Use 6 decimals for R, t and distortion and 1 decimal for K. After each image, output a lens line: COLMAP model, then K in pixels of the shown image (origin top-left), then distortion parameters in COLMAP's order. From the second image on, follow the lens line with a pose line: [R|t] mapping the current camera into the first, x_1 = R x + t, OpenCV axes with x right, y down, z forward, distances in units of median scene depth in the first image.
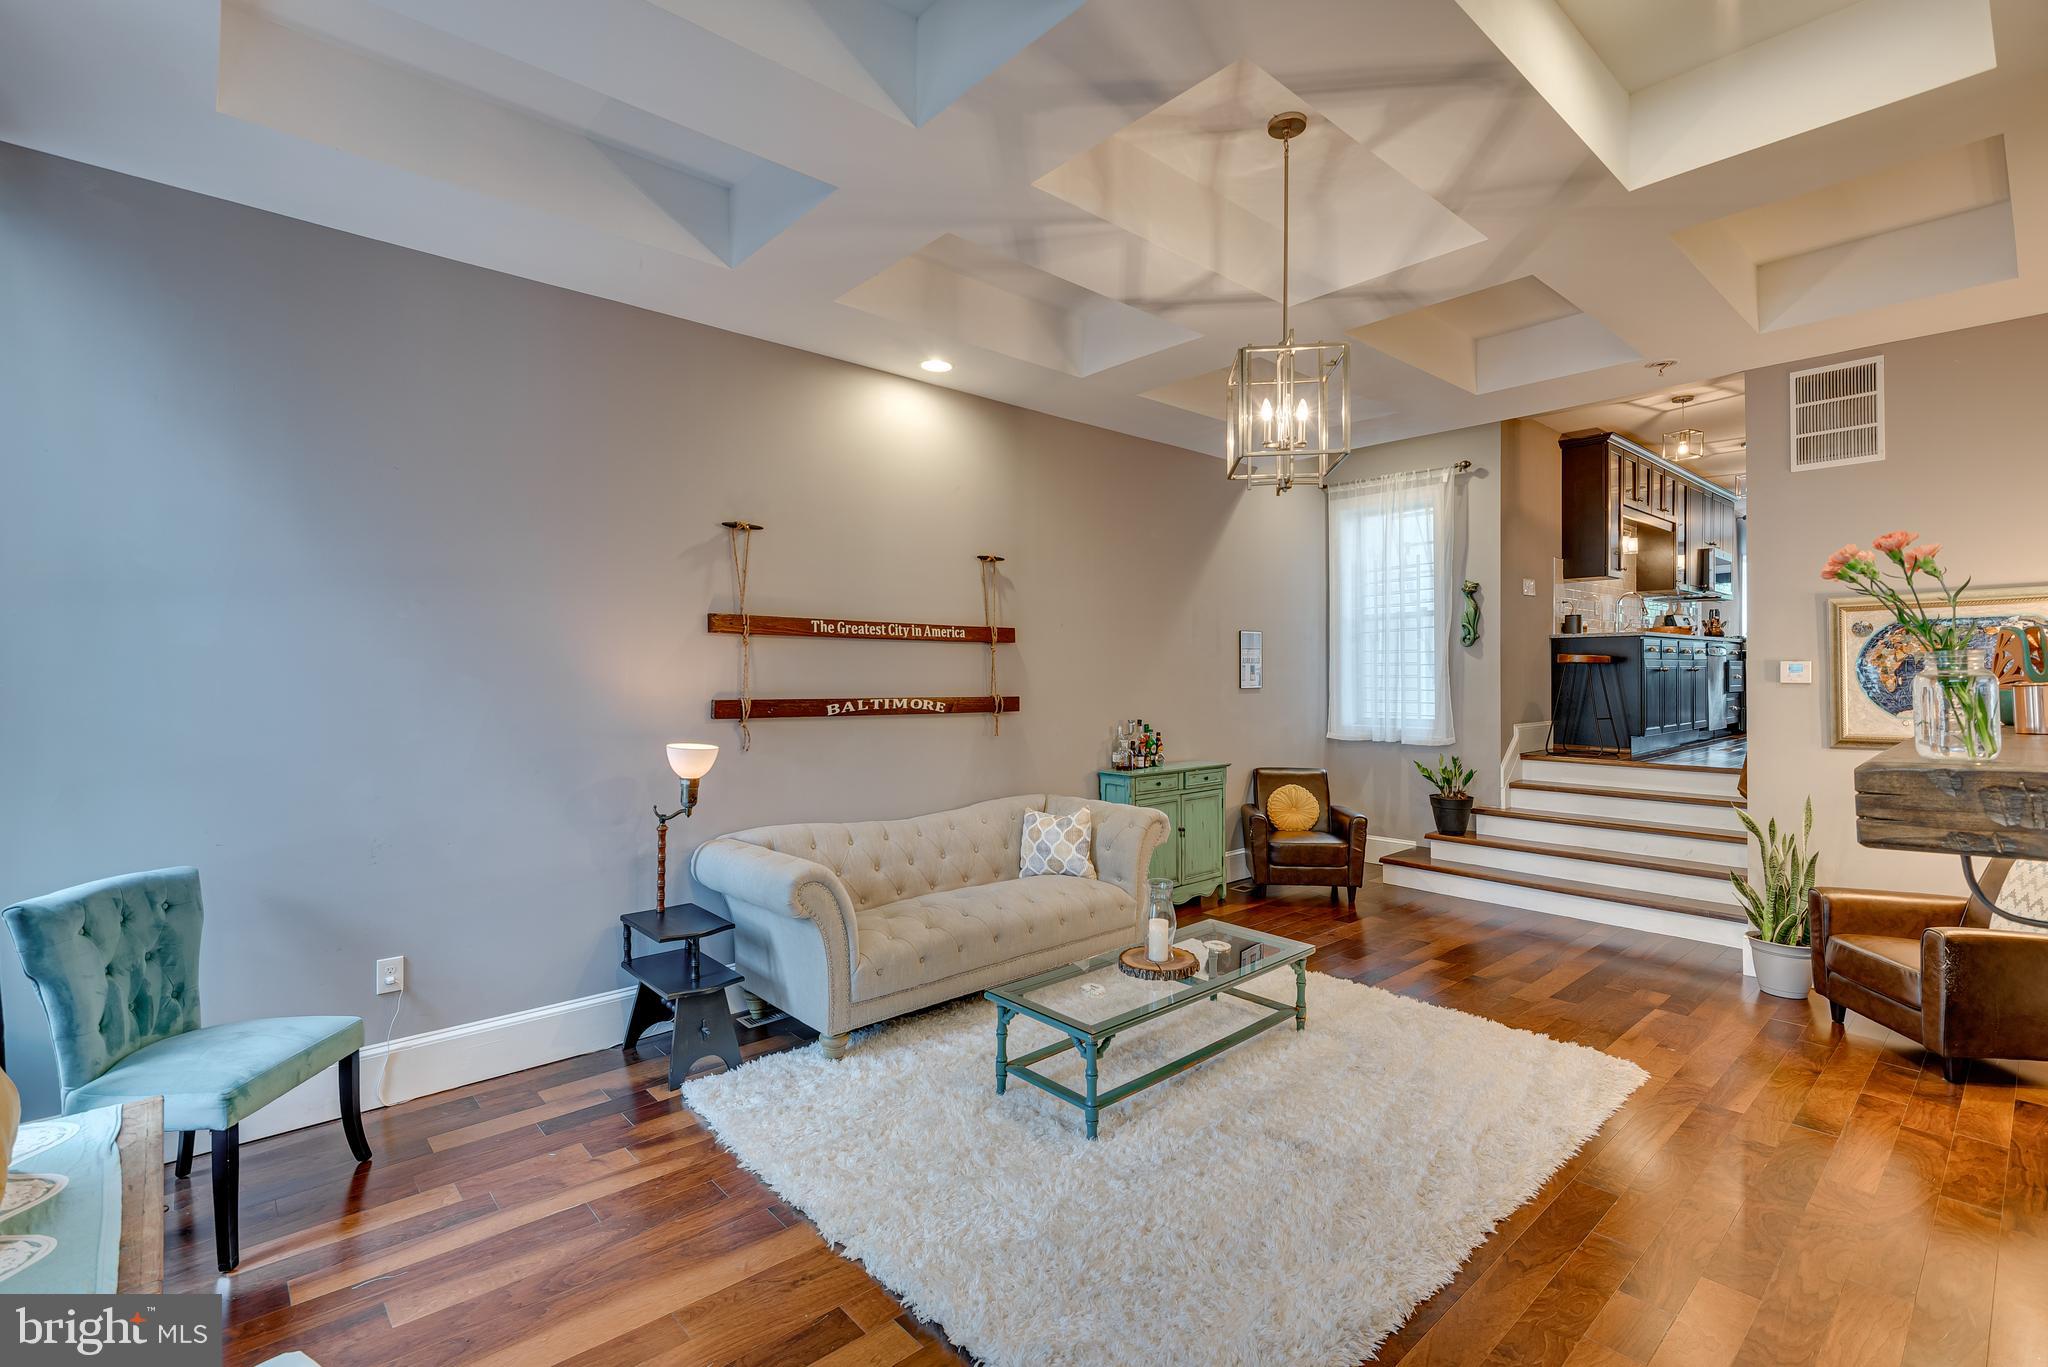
lens RADIAL K [[919.8, 0, 1010.6], [0, 919.8, 680.1], [0, 0, 1]] dist [0.016243, -0.008309]
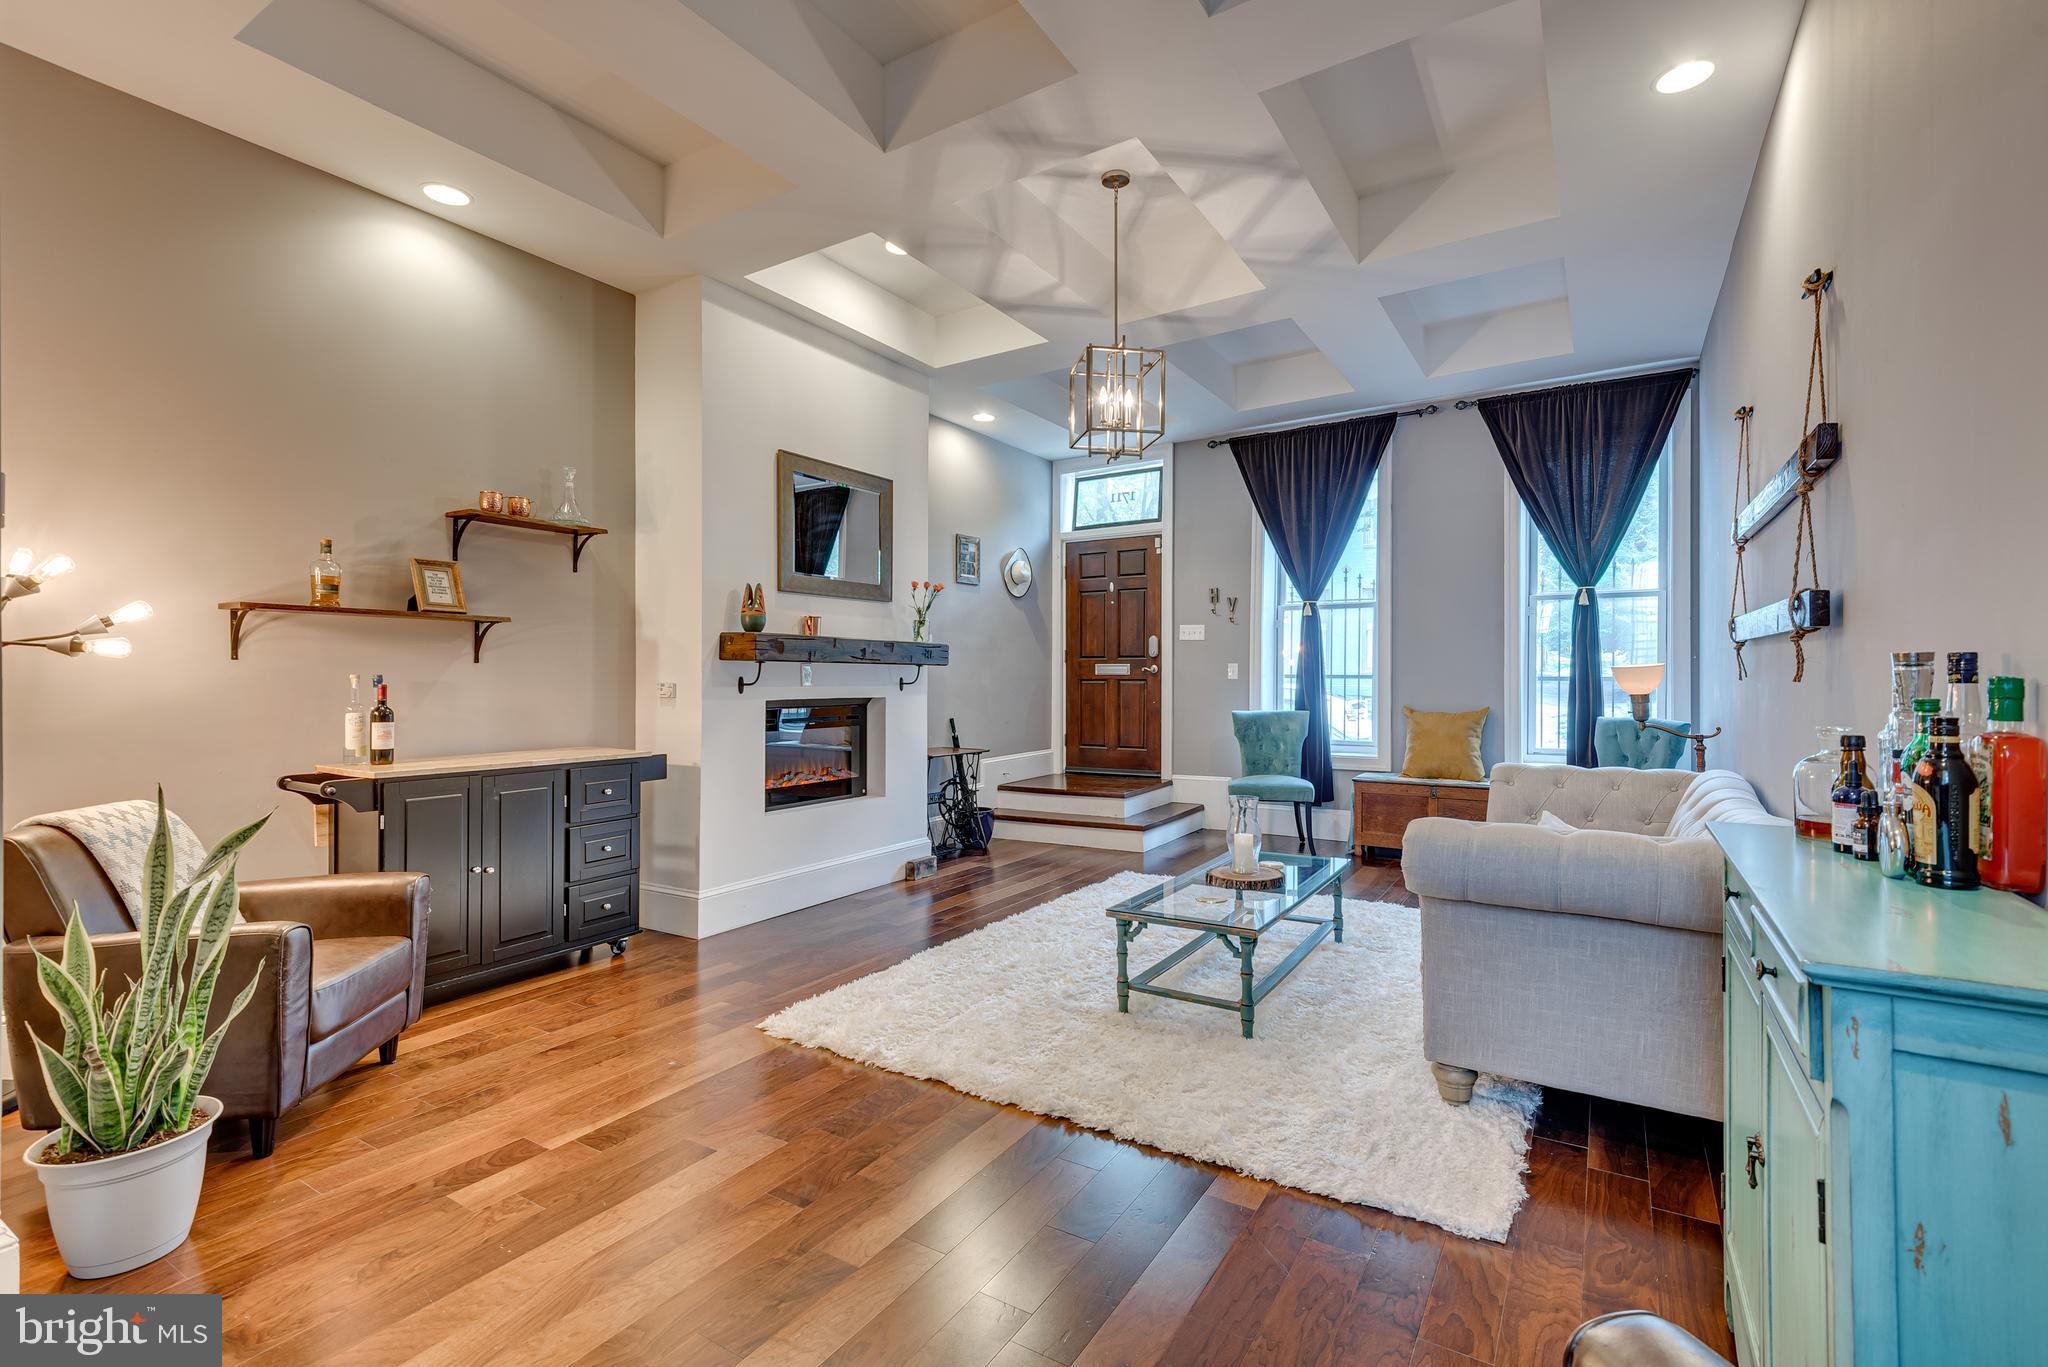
lens RADIAL K [[919.8, 0, 1021.7], [0, 919.8, 679.6], [0, 0, 1]] dist [0.016243, -0.008309]
pose [[-0.956877, 0.006575, -0.290420, 0.476275], [0.001410, 0.999837, 0.017990, 0.049442], [0.290491, 0.016805, -0.956730, 1.309195]]
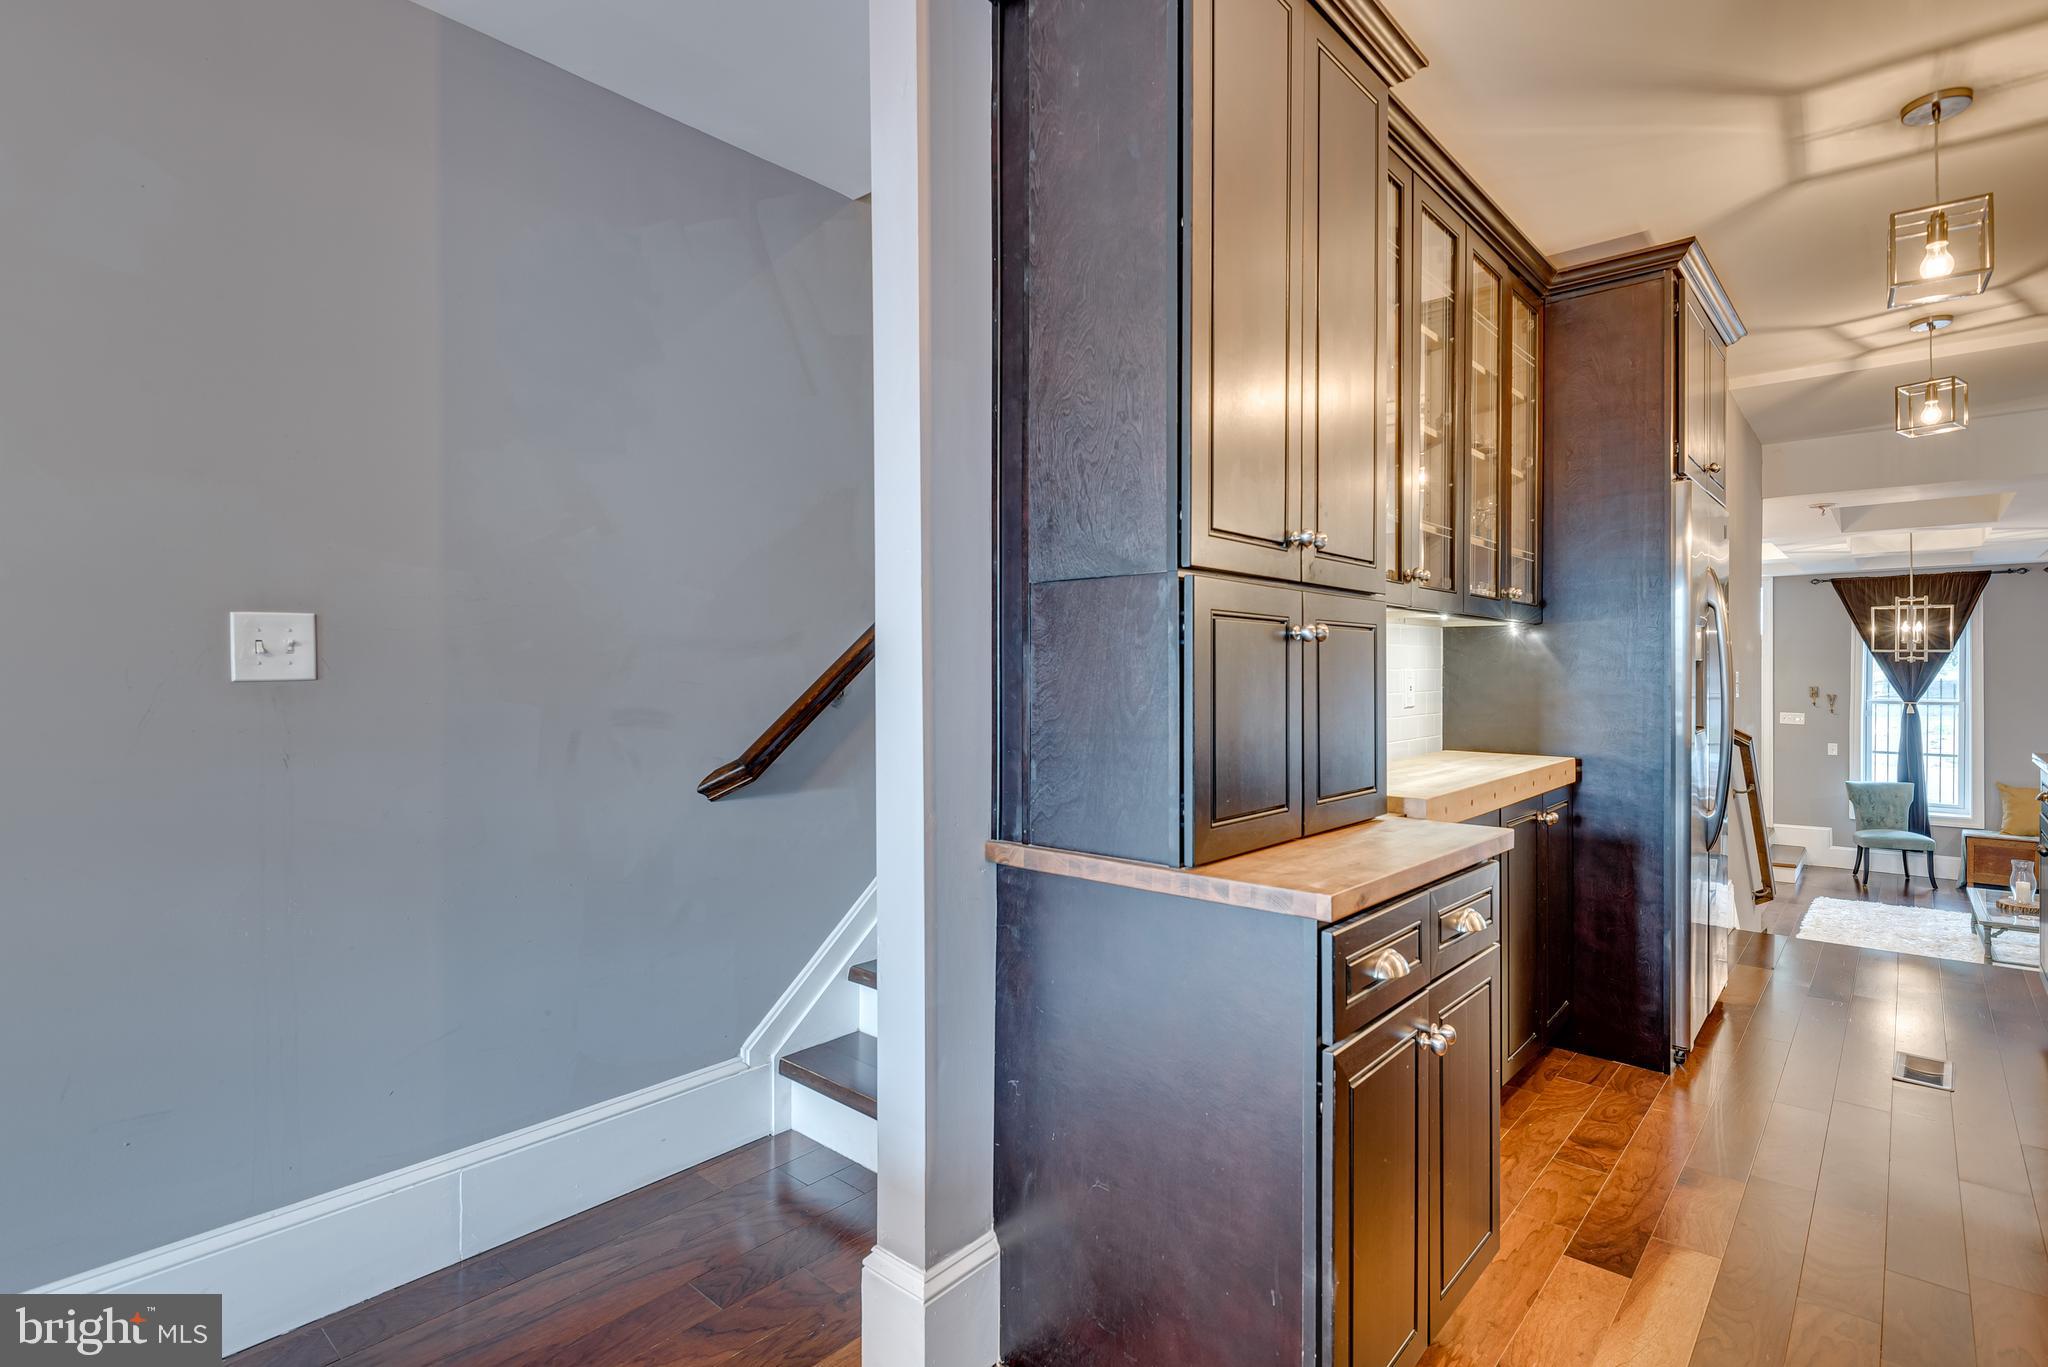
lens RADIAL K [[994.1, 0, 1058.9], [0, 994.1, 664.9], [0, 0, 1]] dist [0.000055, -0.001659]
pose [[-0.991103, 0.005841, -0.132970, 1.618629], [0.004746, 0.999952, 0.008548, -0.137874], [0.133013, 0.007840, -0.991083, 1.875071]]
